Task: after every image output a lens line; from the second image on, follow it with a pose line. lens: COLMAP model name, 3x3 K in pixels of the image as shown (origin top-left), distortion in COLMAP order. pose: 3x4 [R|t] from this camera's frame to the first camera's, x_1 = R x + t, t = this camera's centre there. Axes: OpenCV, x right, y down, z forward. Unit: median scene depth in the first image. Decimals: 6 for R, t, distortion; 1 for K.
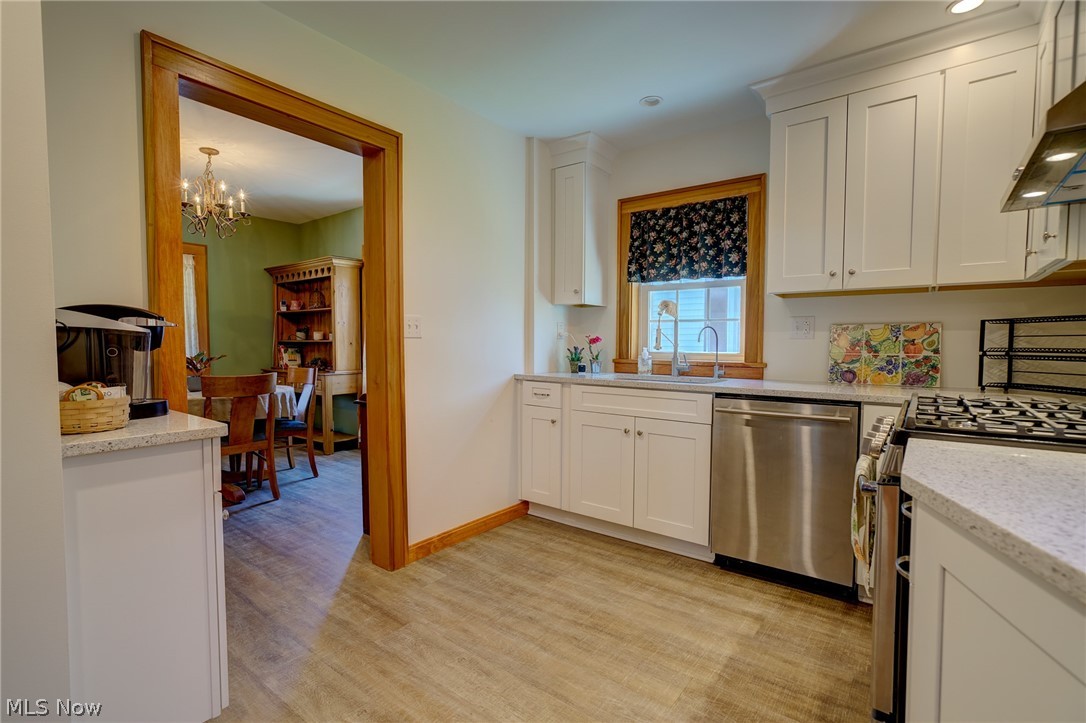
lens RADIAL K [[502.8, 0, 541.3], [0, 502.8, 364.7], [0, 0, 1]] dist [-0.035759, 0.018185]
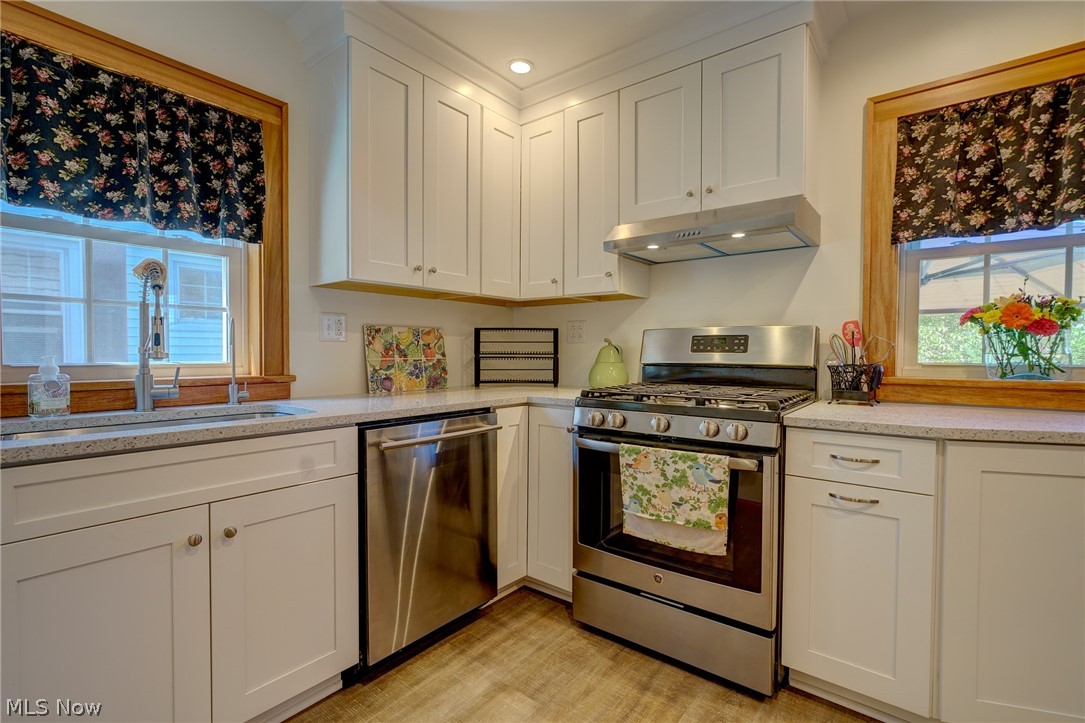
lens RADIAL K [[502.4, 0, 540.8], [0, 502.4, 364.7], [0, 0, 1]] dist [-0.035759, 0.018185]
pose [[0.014000, -0.031072, 0.999419, -0.242178], [0.040992, 0.998695, 0.030475, -0.024182], [-0.999061, 0.040542, 0.015255, 0.622454]]
